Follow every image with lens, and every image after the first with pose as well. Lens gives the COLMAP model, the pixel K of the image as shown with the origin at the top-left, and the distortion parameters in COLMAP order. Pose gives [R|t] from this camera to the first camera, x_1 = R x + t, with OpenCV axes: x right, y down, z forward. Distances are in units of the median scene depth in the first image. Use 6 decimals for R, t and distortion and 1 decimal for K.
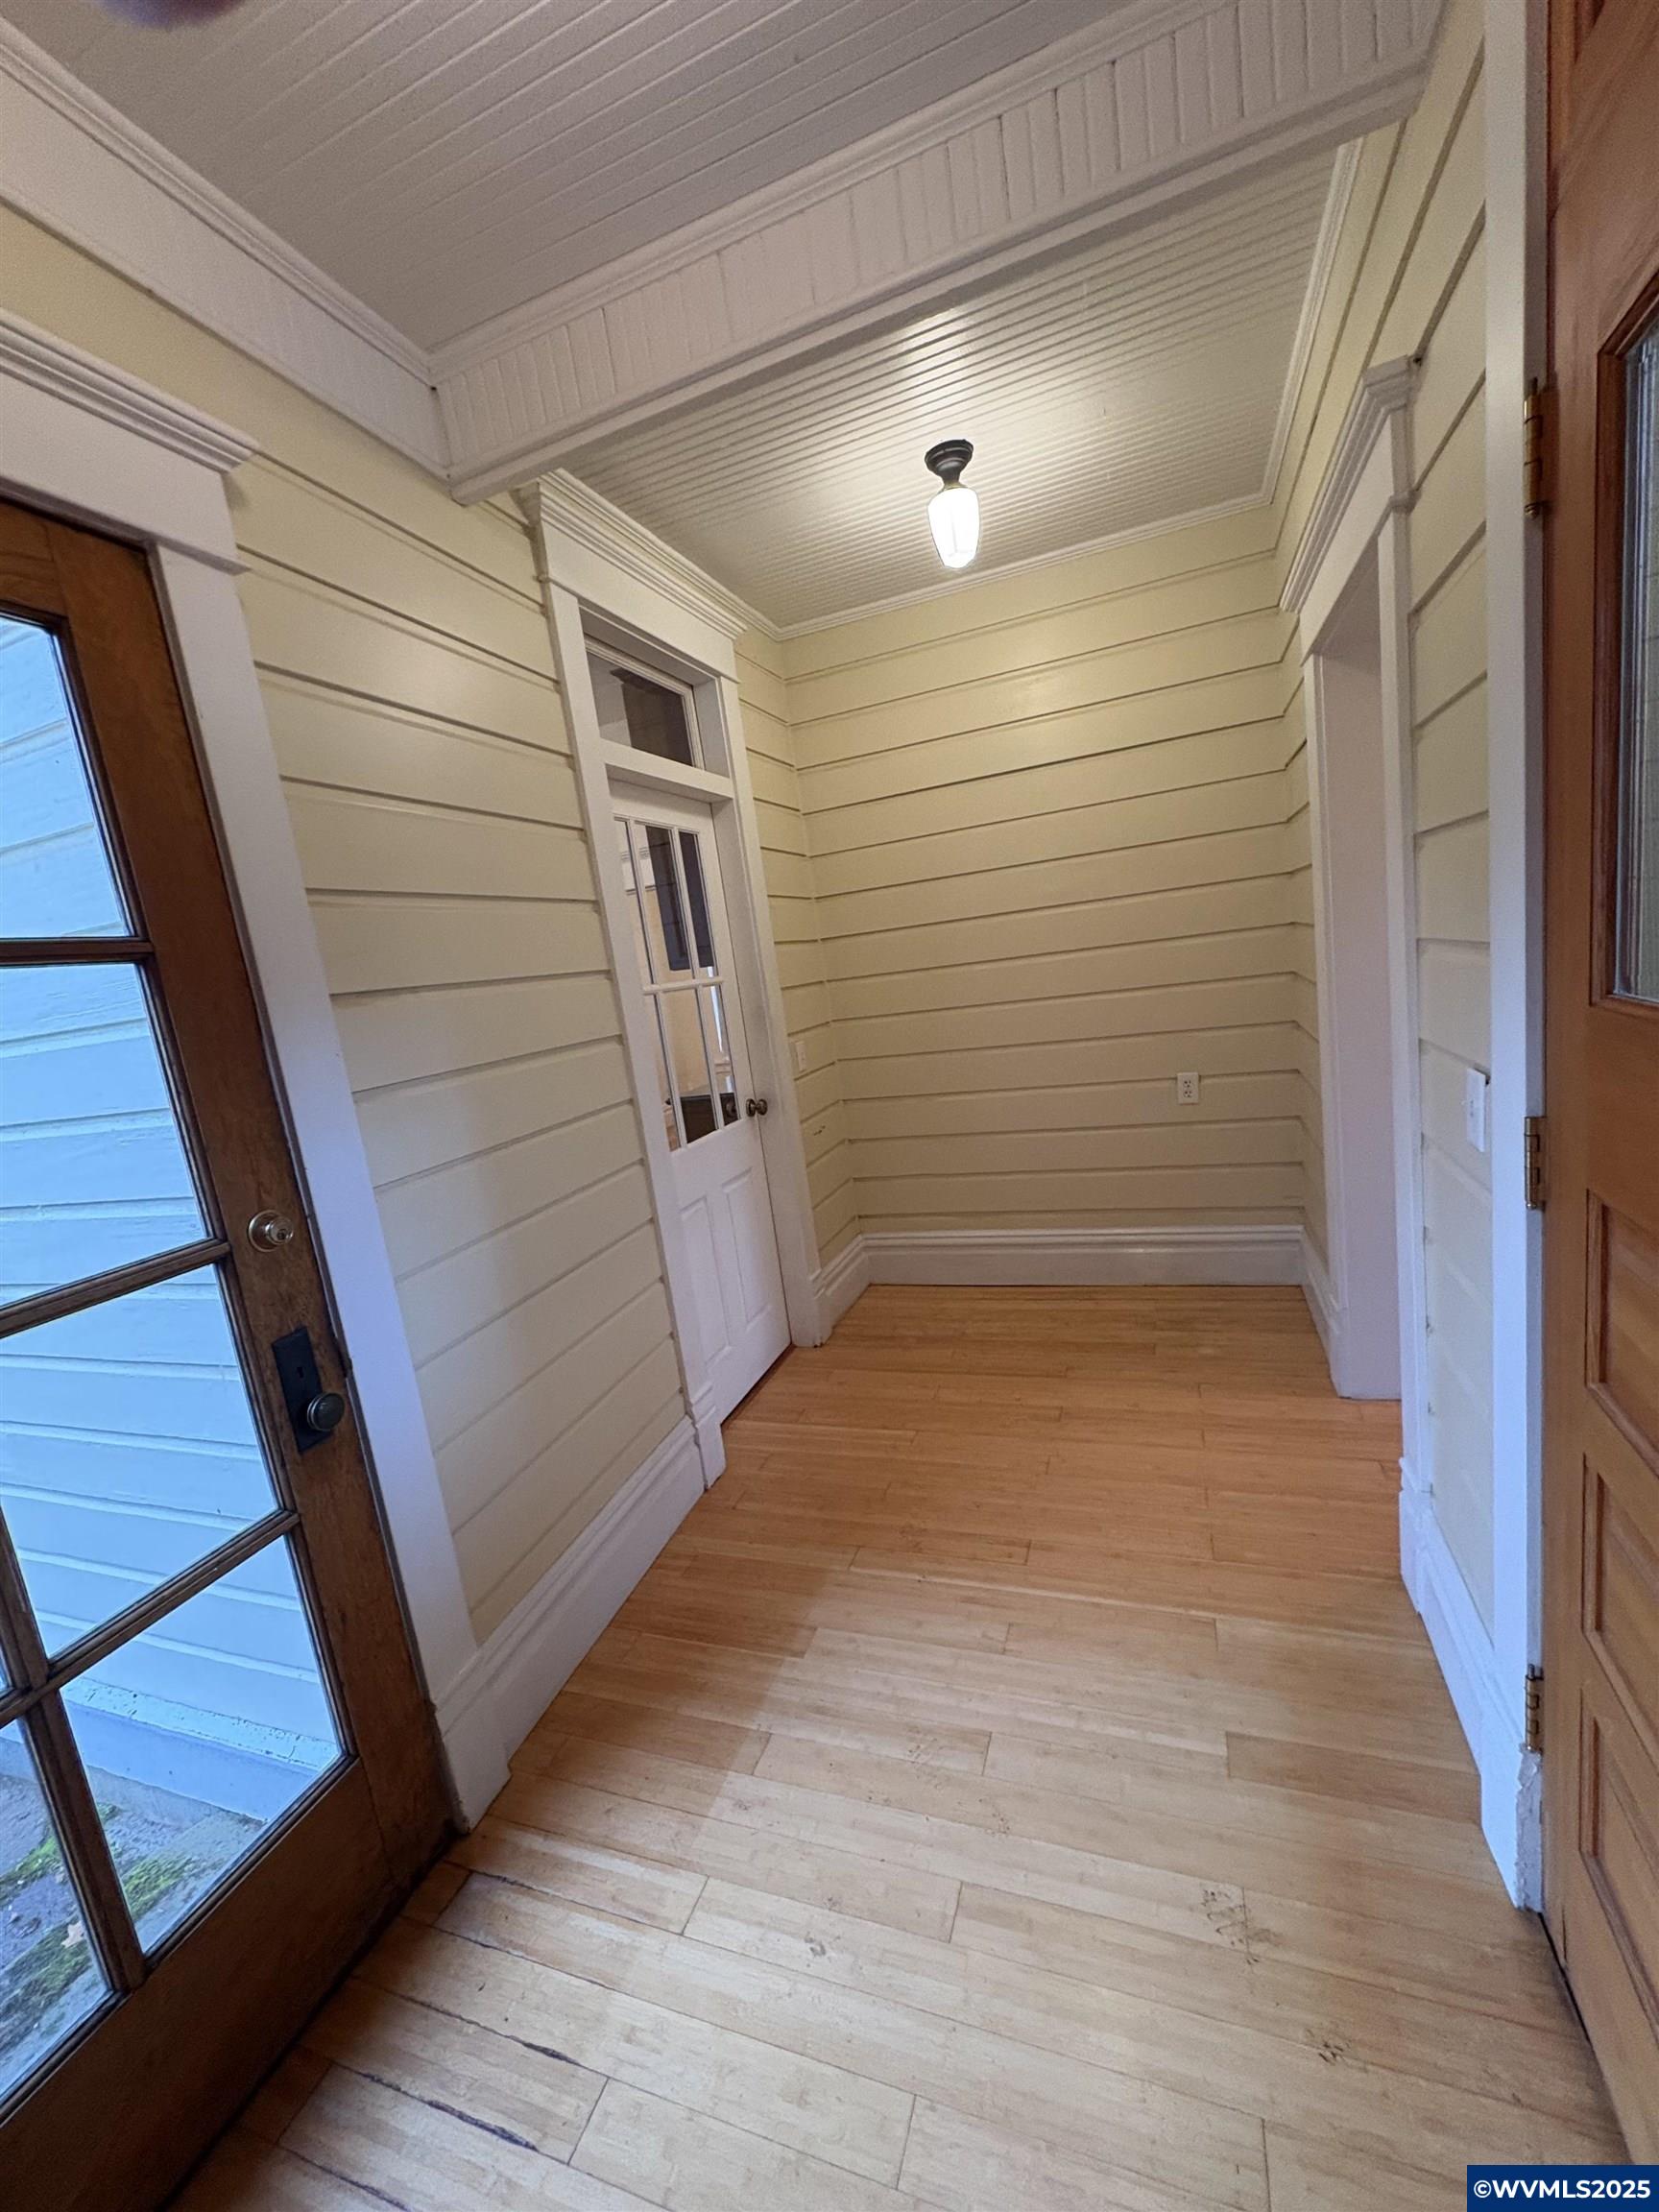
lens RADIAL K [[878.9, 0, 834.3], [0, 878.9, 1107.3], [0, 0, 1]] dist [-0.000894, -0.000268]
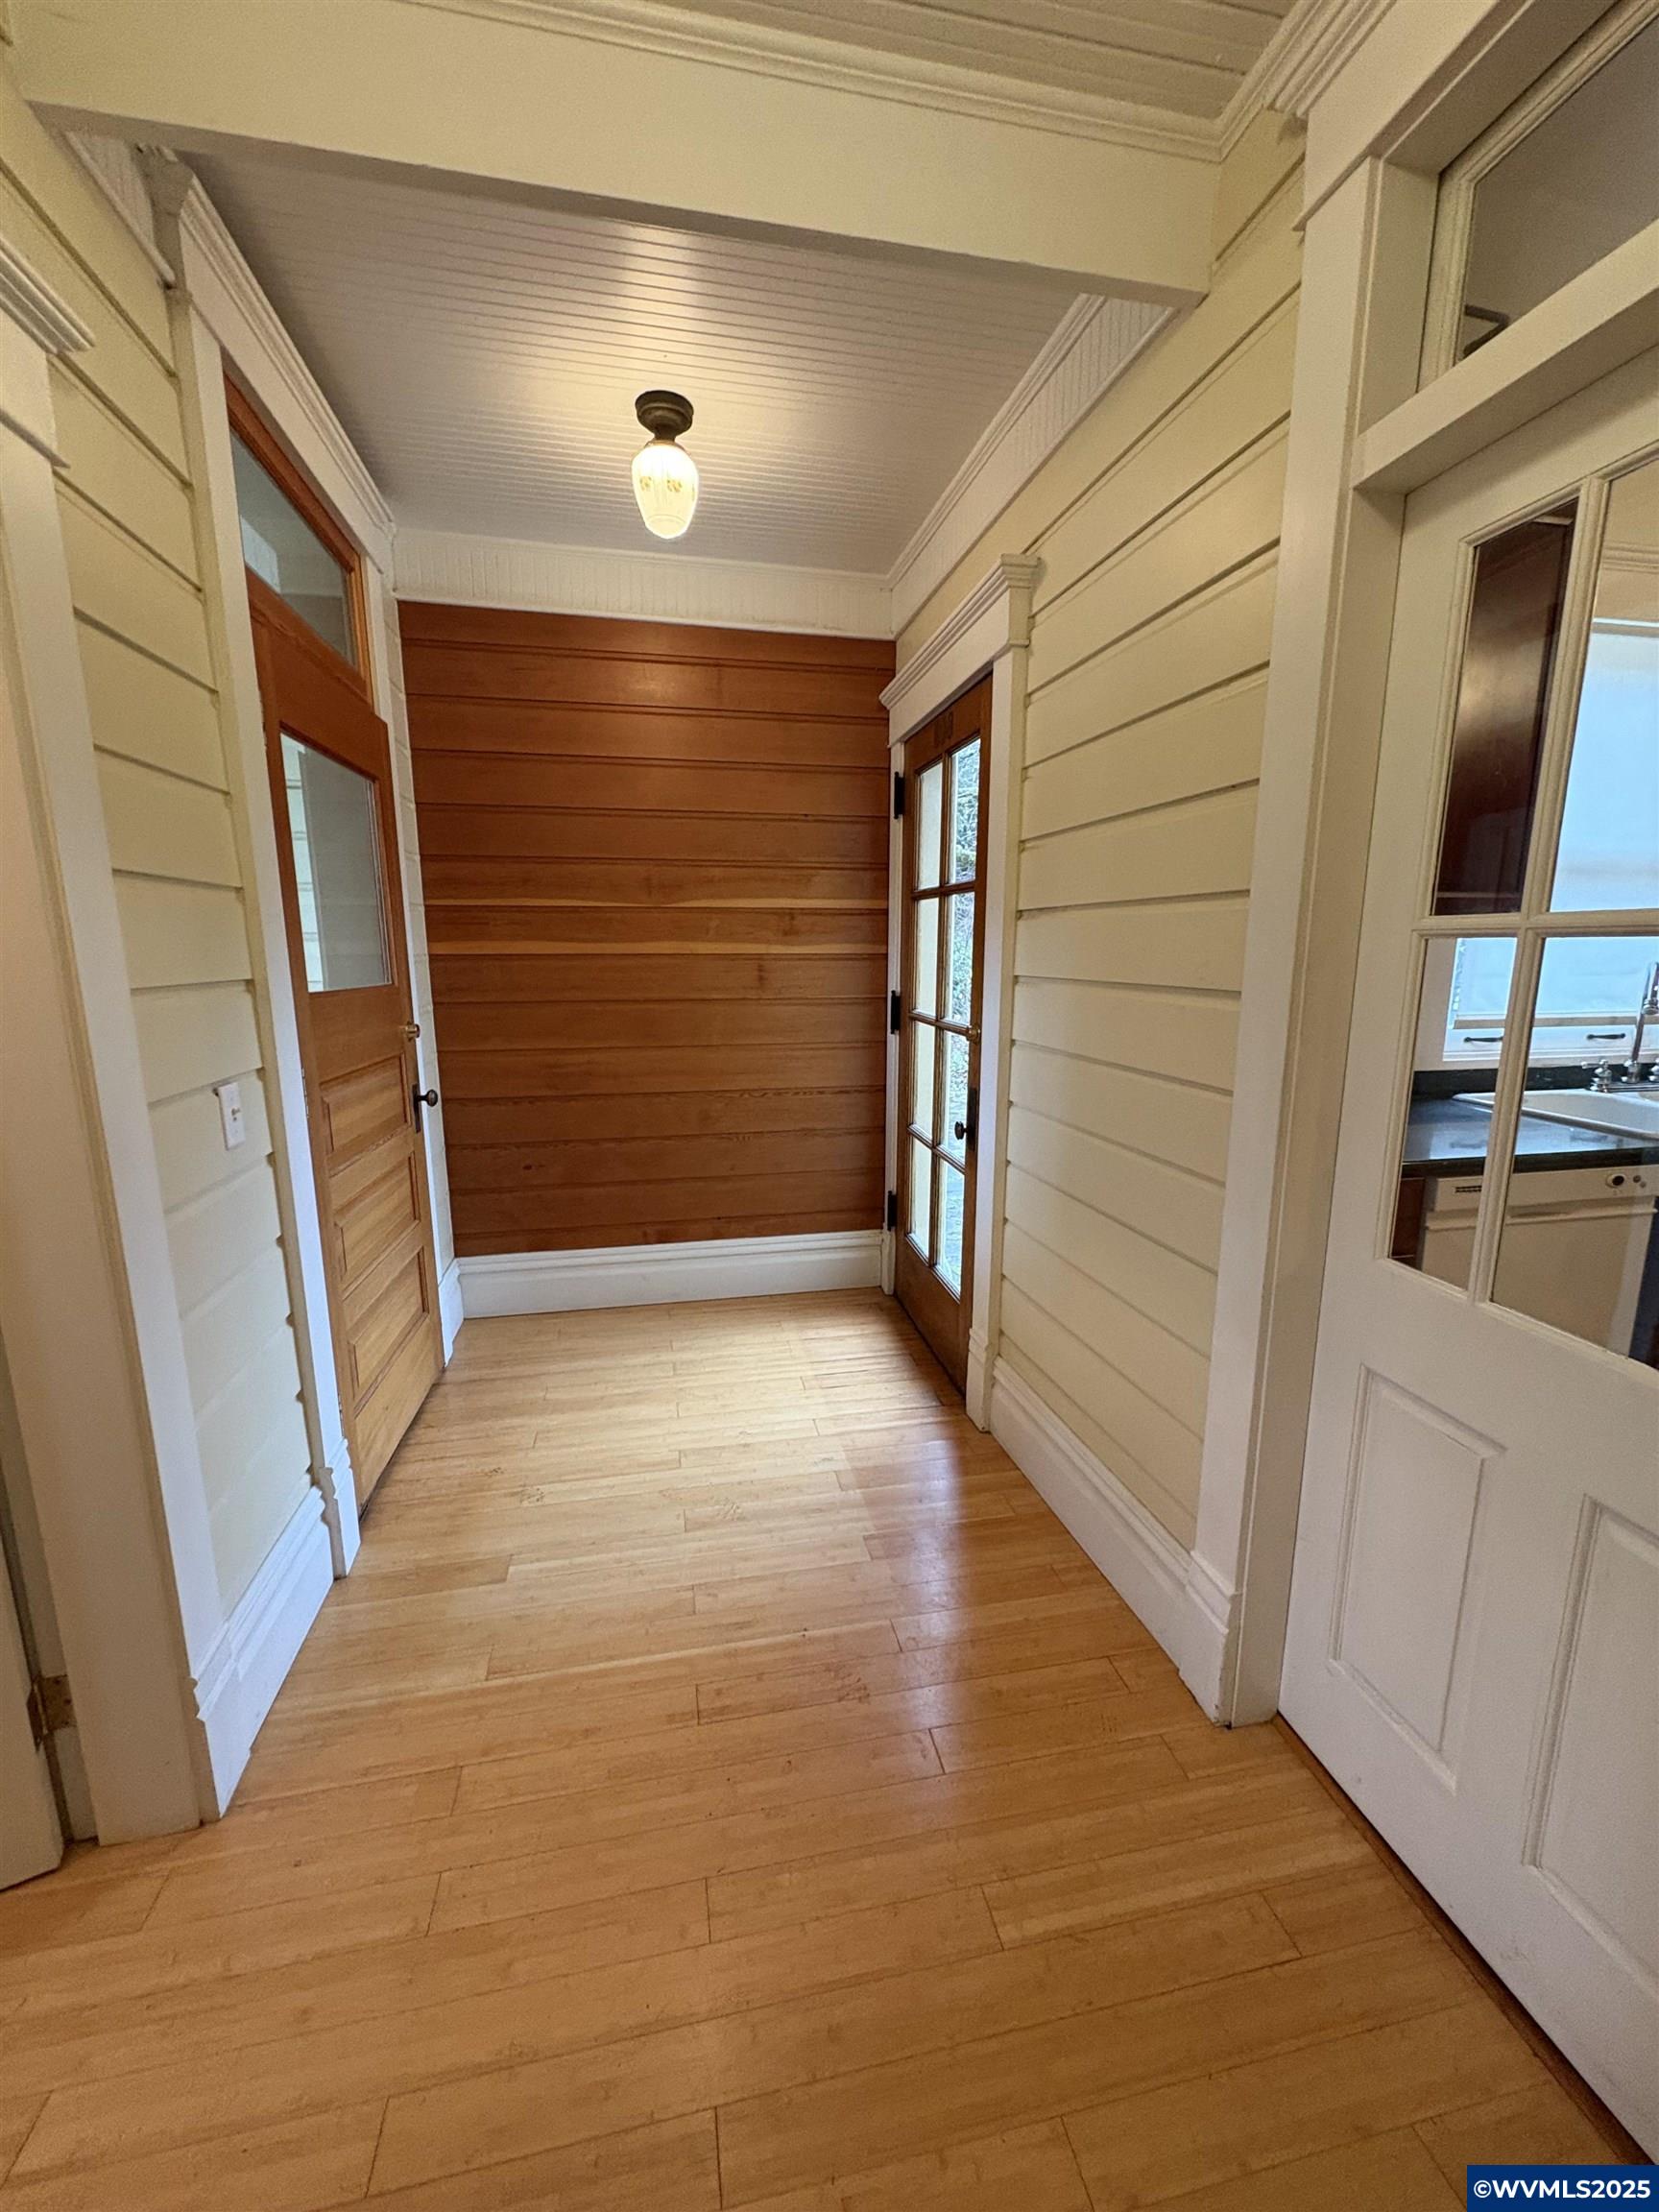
lens RADIAL K [[878.9, 0, 832.7], [0, 878.9, 1108.9], [0, 0, 1]] dist [-0.000894, -0.000268]
pose [[-0.840091, 0.226803, -0.492756, 0.472184], [0.022438, 0.922147, 0.386188, -0.354143], [0.541982, 0.313377, -0.779776, 1.847536]]
